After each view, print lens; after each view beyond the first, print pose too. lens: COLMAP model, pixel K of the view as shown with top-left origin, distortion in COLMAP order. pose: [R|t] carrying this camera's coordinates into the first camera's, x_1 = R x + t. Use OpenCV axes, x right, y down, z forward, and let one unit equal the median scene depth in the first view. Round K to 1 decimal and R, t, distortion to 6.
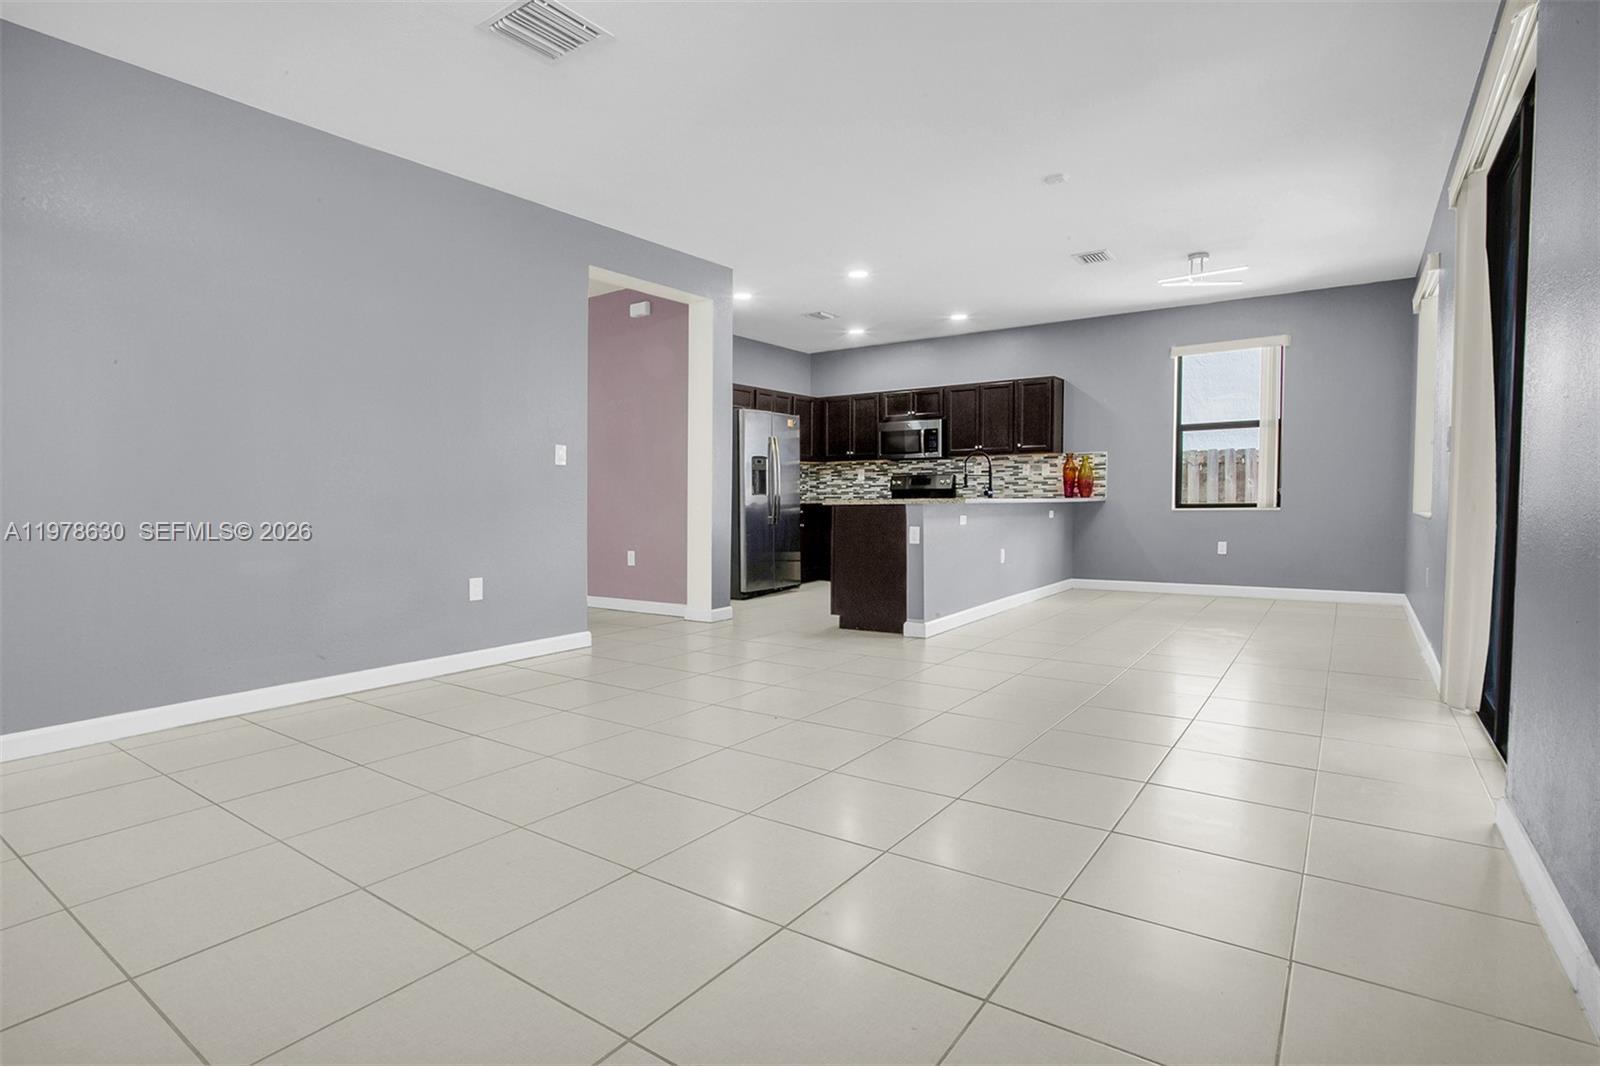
lens RADIAL K [[807.4, 0, 793.8], [0, 807.4, 501.7], [0, 0, 1]] dist [-0.043281, 0.000312]
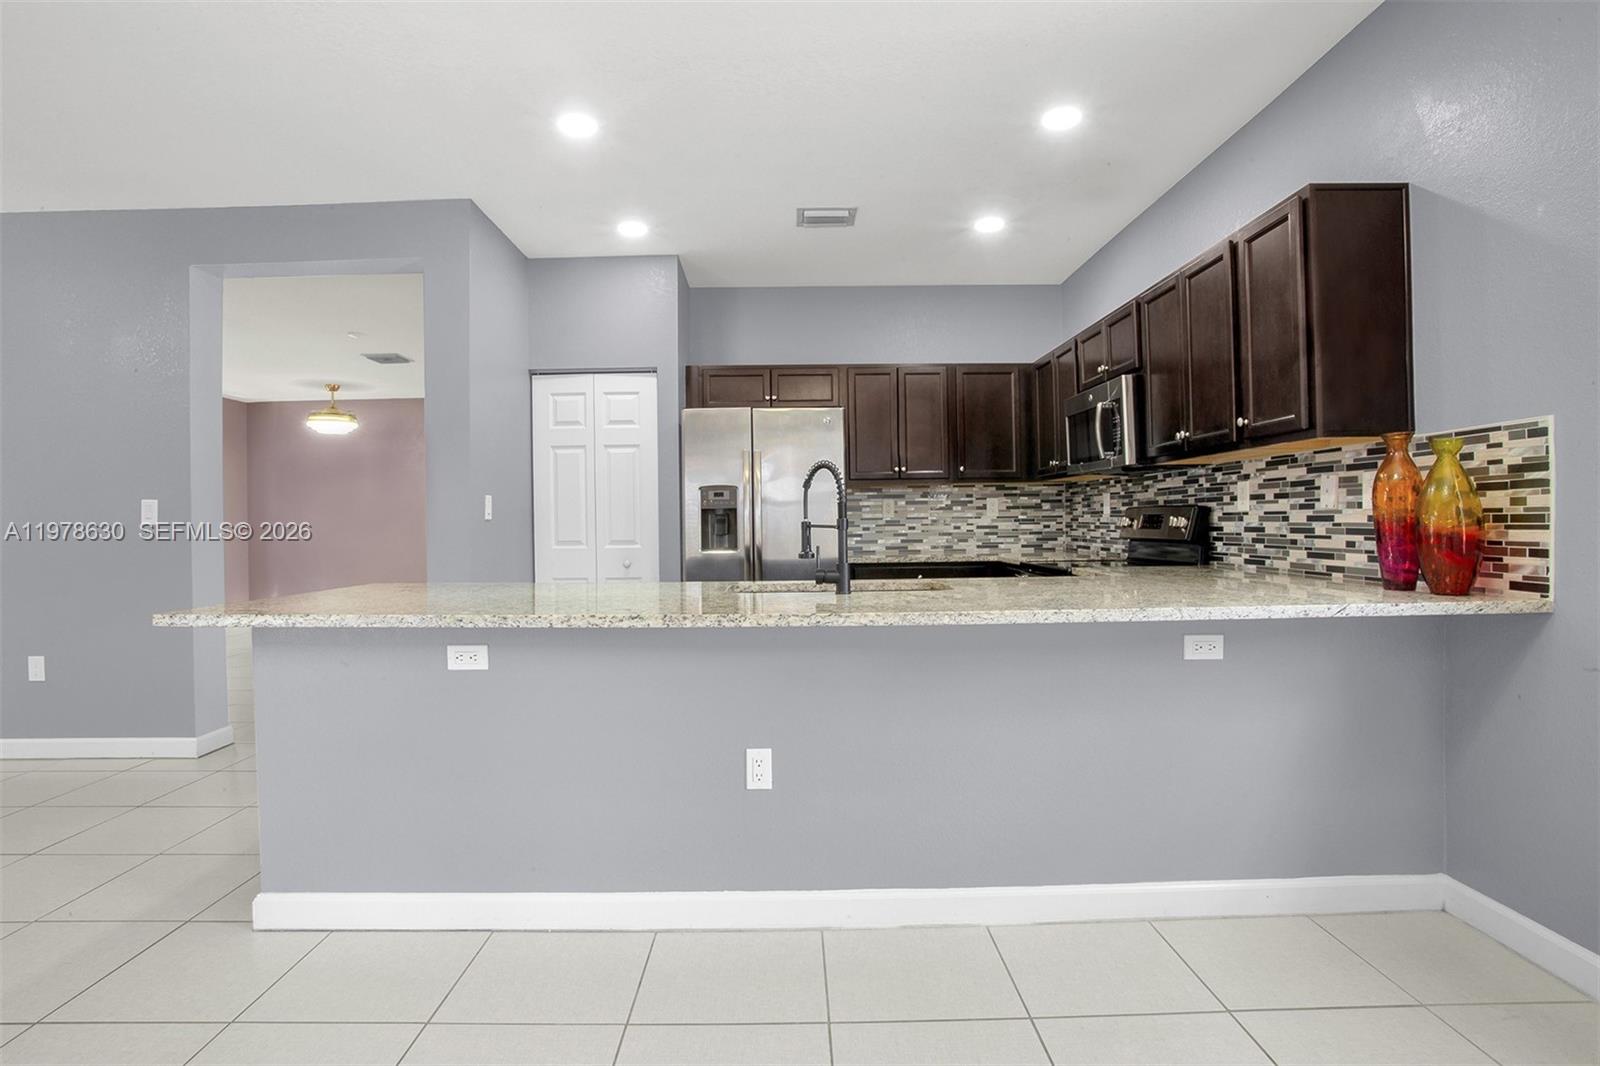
lens RADIAL K [[807.4, 0, 793.8], [0, 807.4, 501.7], [0, 0, 1]] dist [-0.043281, 0.000312]
pose [[0.579217, -0.017721, -0.814981, 0.442904], [0.004874, 0.999821, -0.018277, -0.031716], [0.815159, 0.006614, 0.579200, 0.661449]]
